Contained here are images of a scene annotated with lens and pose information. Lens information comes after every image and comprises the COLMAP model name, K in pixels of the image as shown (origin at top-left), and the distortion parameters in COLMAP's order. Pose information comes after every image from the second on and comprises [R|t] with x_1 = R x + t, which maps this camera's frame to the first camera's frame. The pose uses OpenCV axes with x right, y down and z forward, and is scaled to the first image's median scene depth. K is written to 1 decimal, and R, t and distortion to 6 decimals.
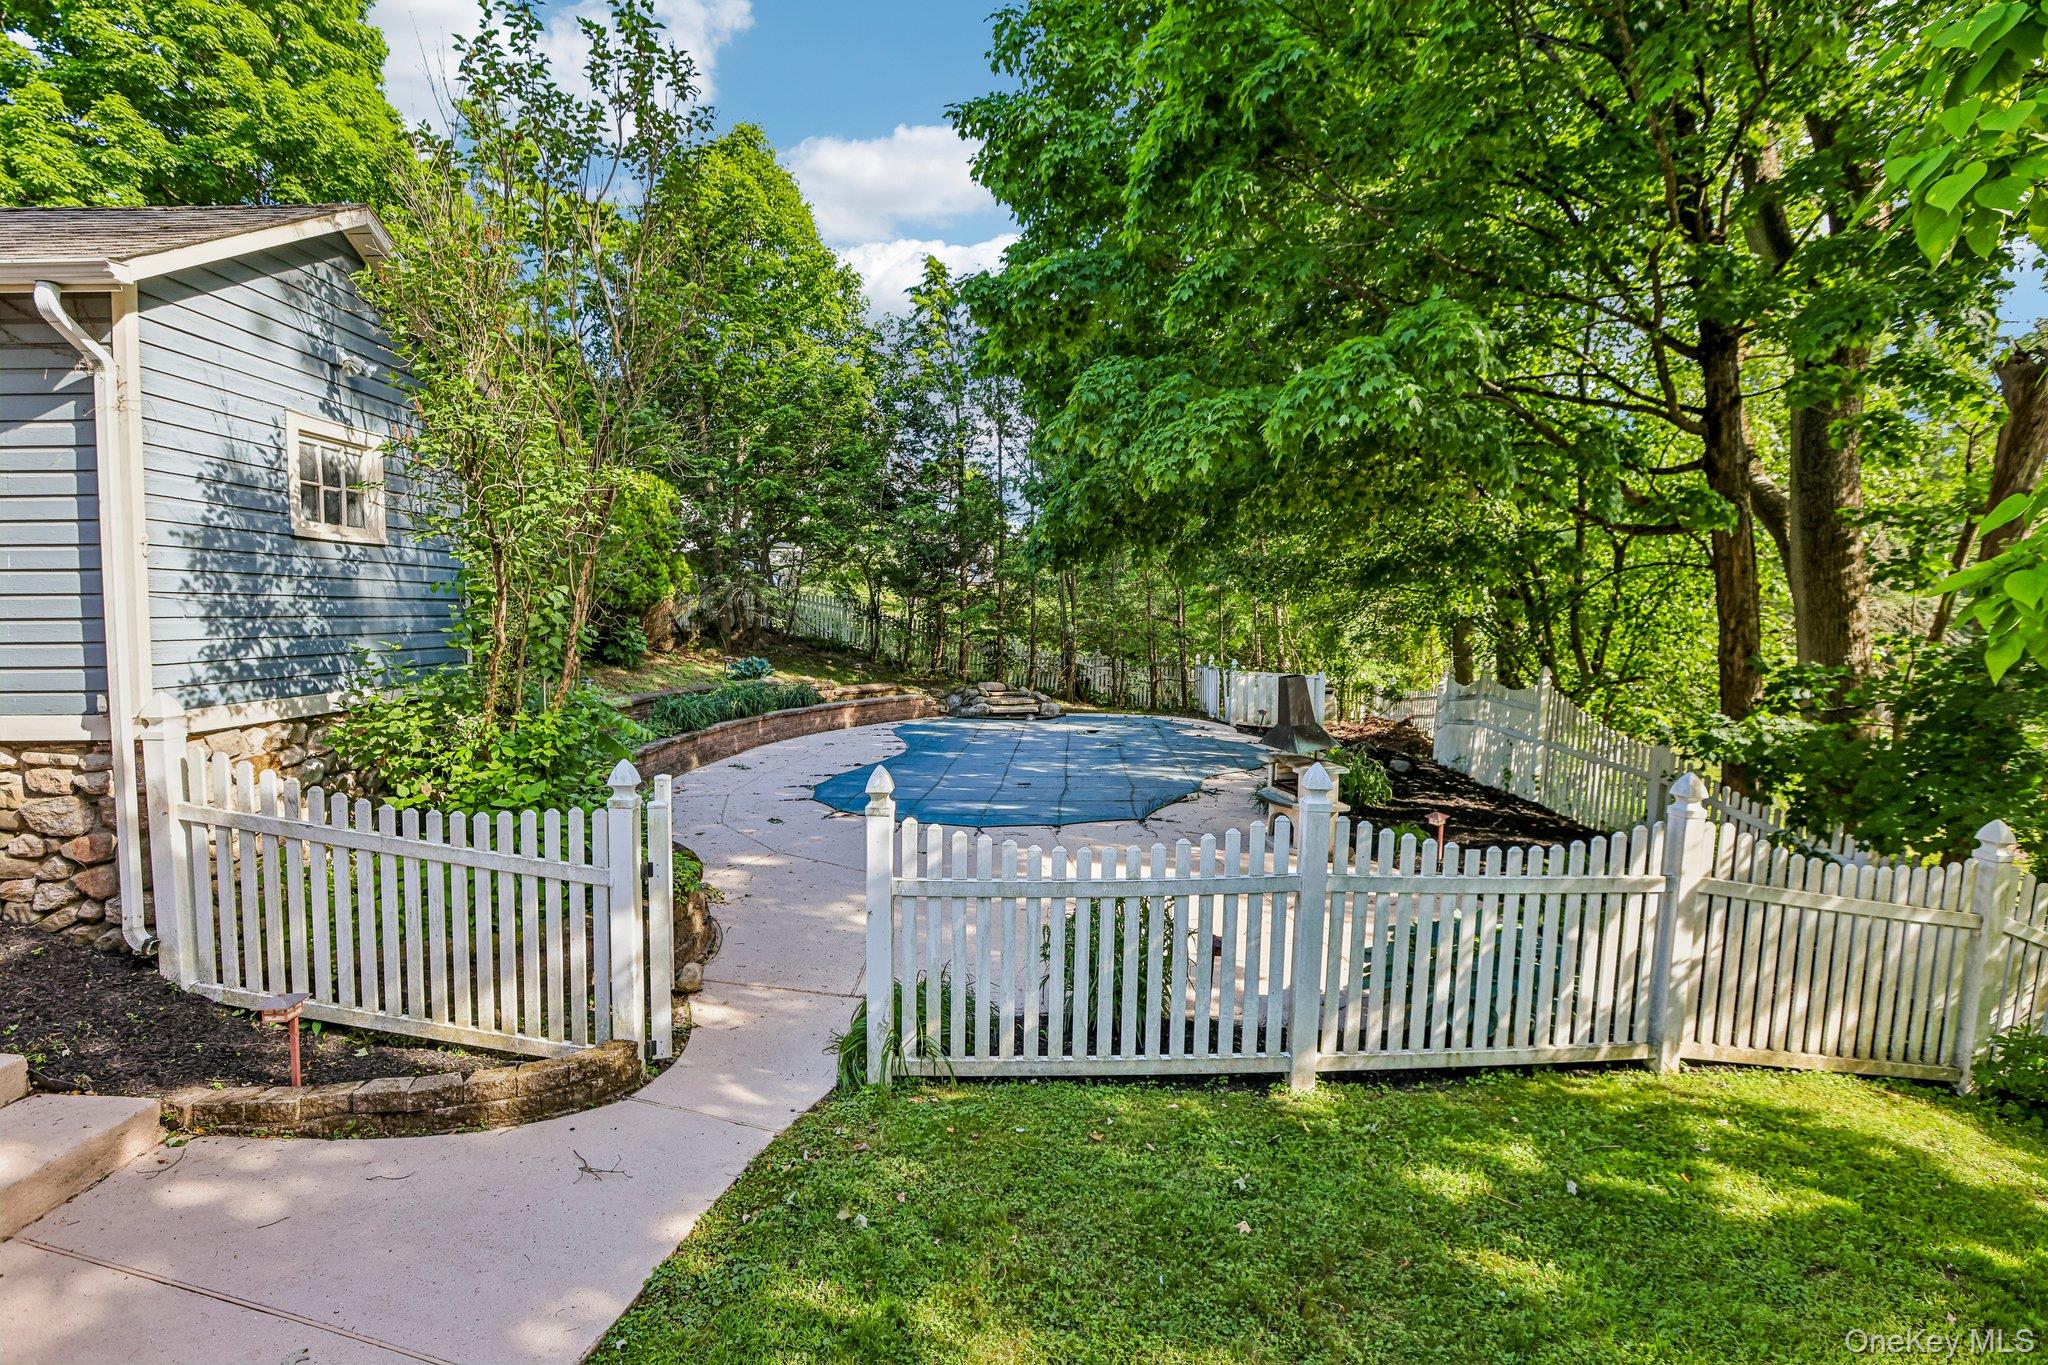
lens RADIAL K [[948.9, 0, 1021.8], [0, 948.9, 634.9], [0, 0, 1]] dist [-0.043213, 0.000294]
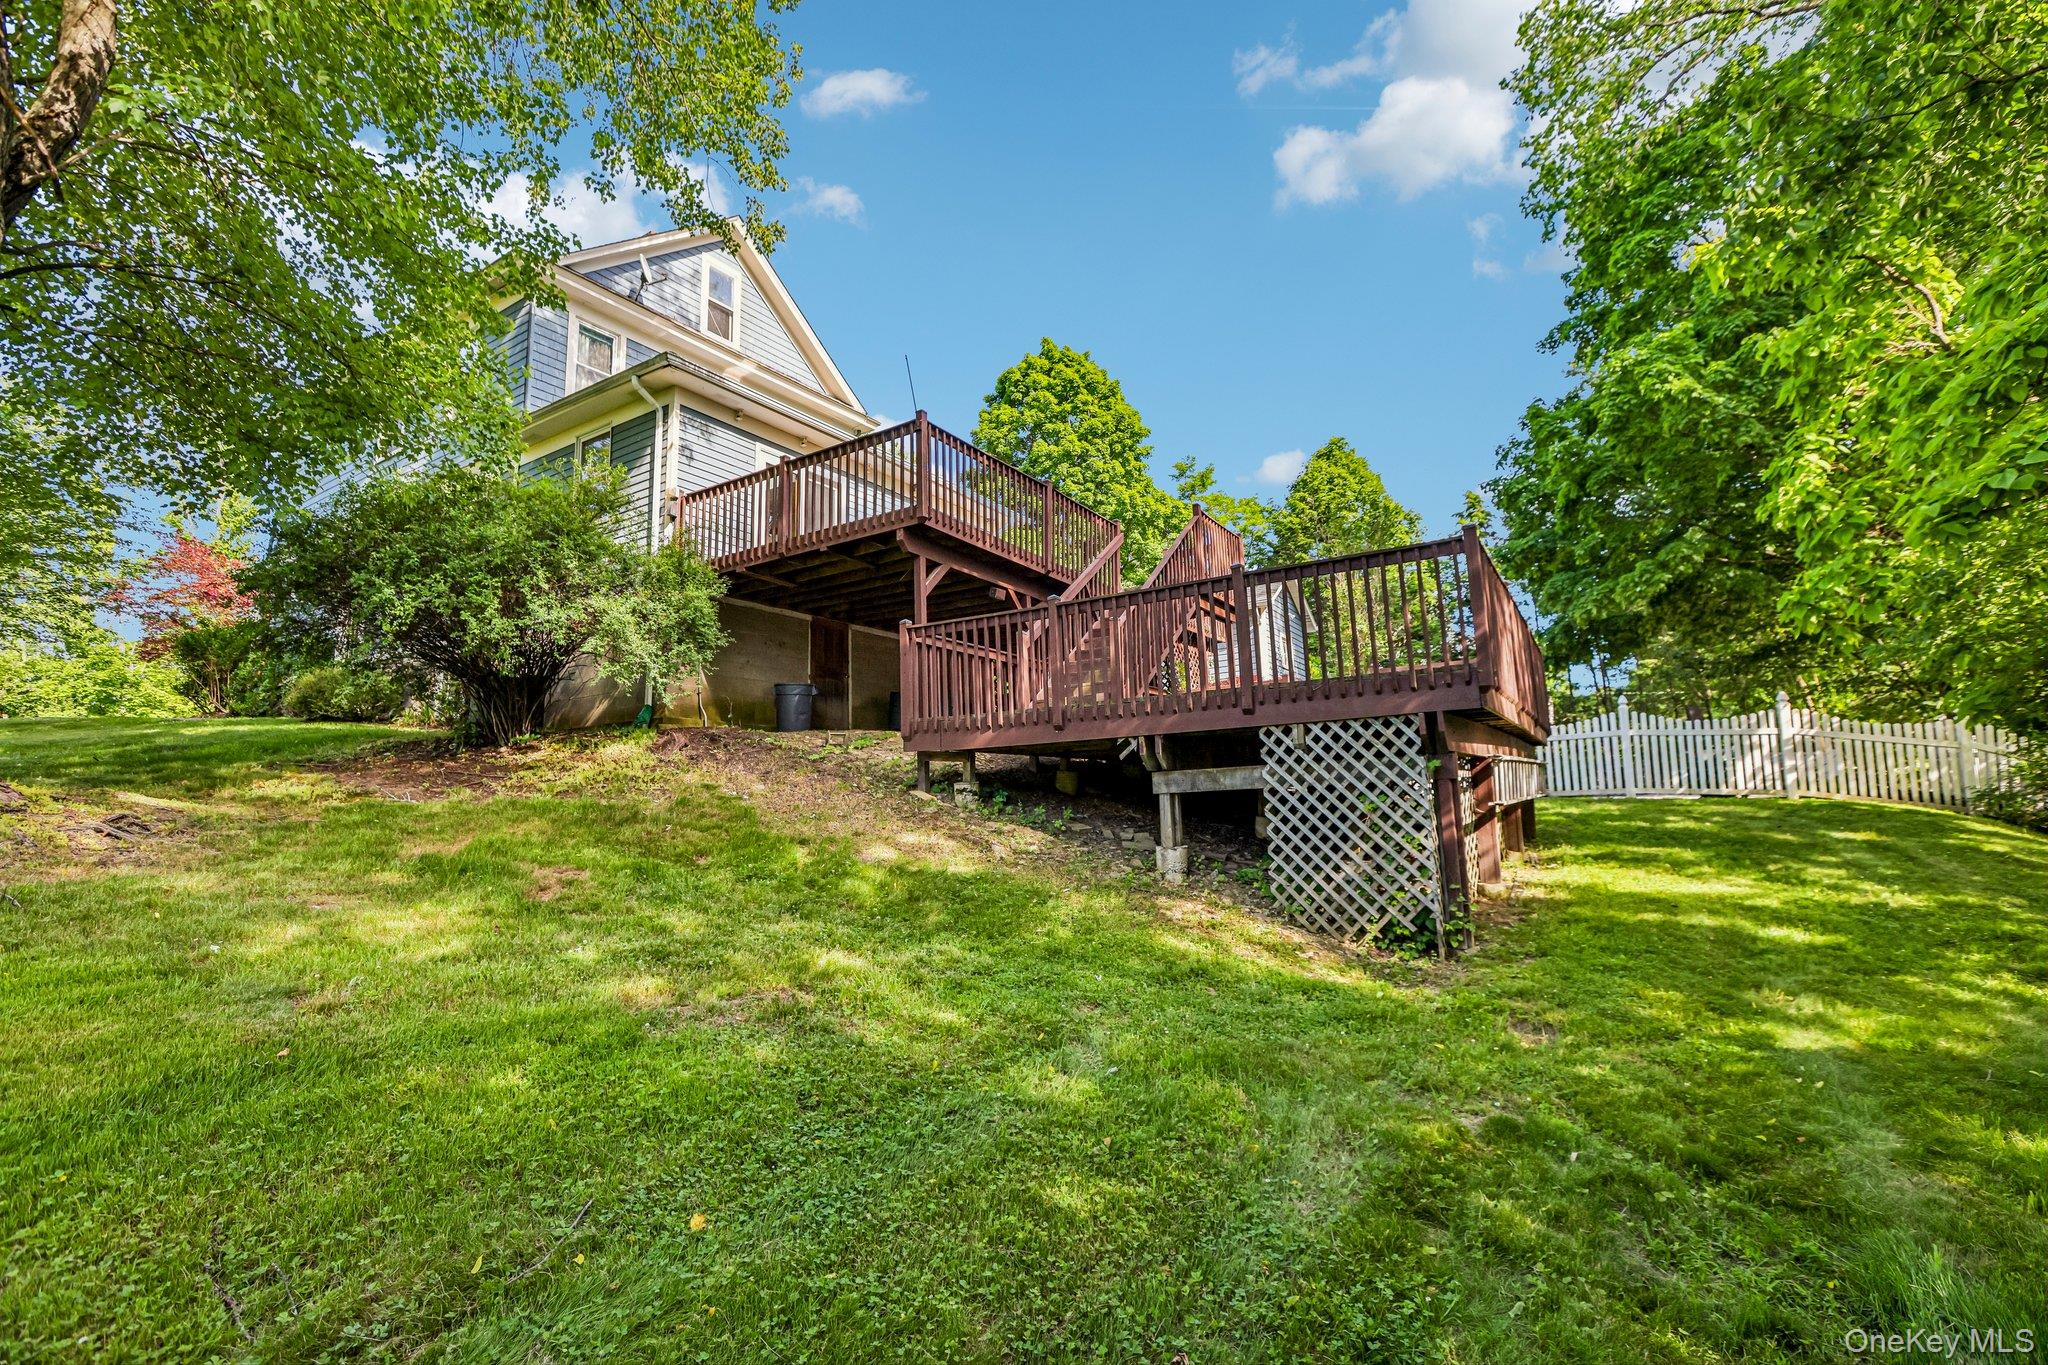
lens RADIAL K [[943.0, 0, 1023.3], [0, 943.0, 671.6], [0, 0, 1]] dist [-0.068788, 0.038061]
pose [[0.845756, -0.104571, -0.523222, 0.045807], [0.017685, 0.985562, -0.168388, 0.108351], [0.533276, 0.133162, 0.835395, -0.552704]]
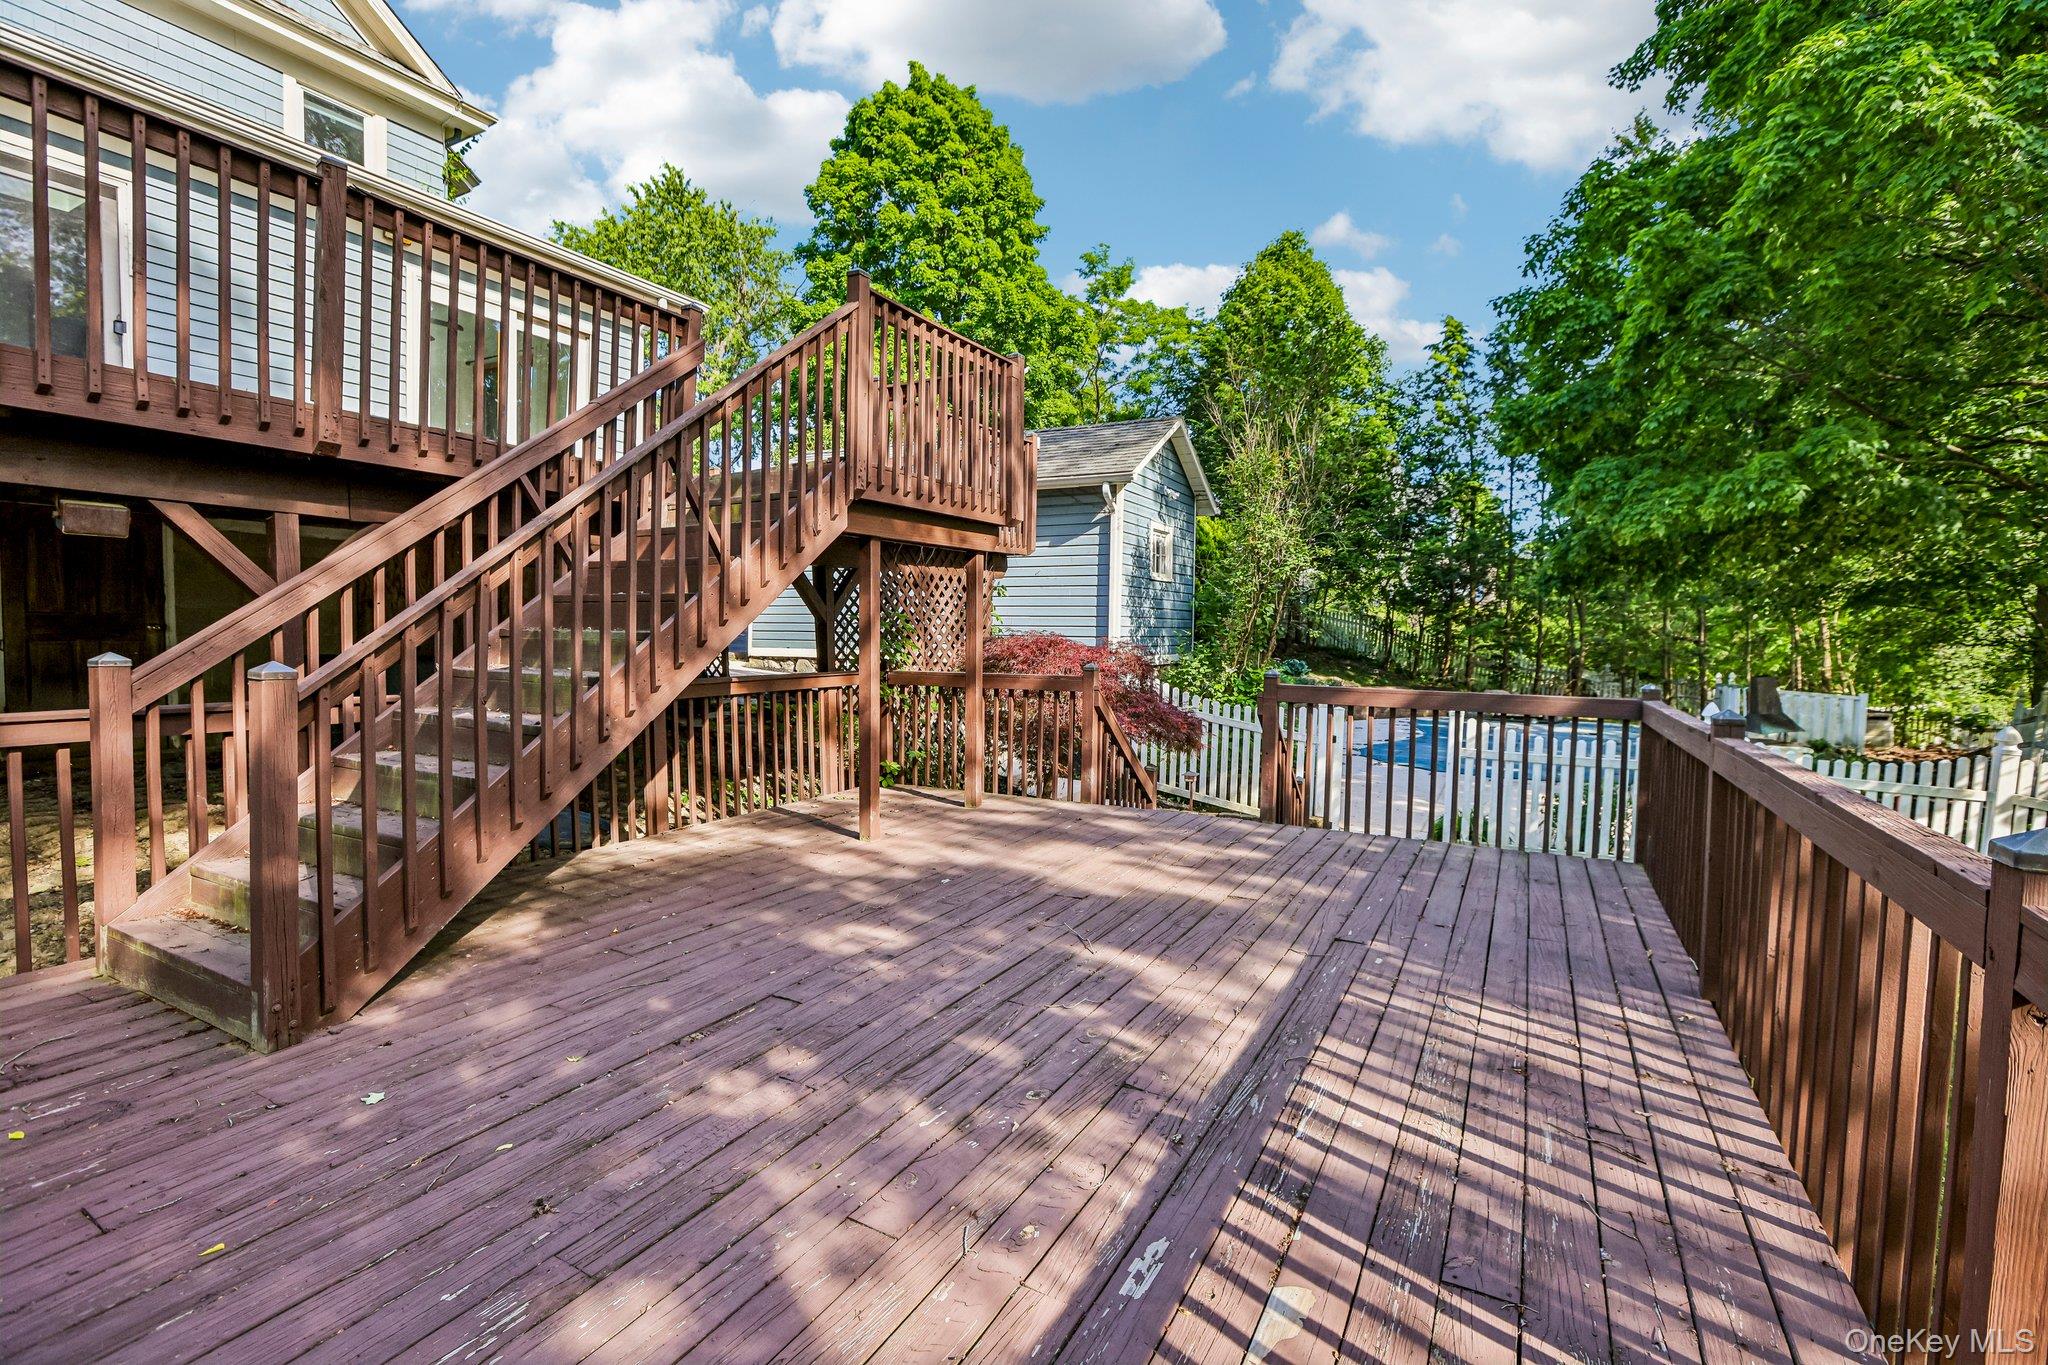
lens RADIAL K [[943.0, 0, 1023.3], [0, 943.0, 671.6], [0, 0, 1]] dist [-0.068788, 0.038061]
pose [[0.879626, 0.035740, -0.474322, -0.004086], [-0.026358, 0.999303, 0.026416, 0.012816], [0.474936, -0.010734, 0.879955, -0.245841]]
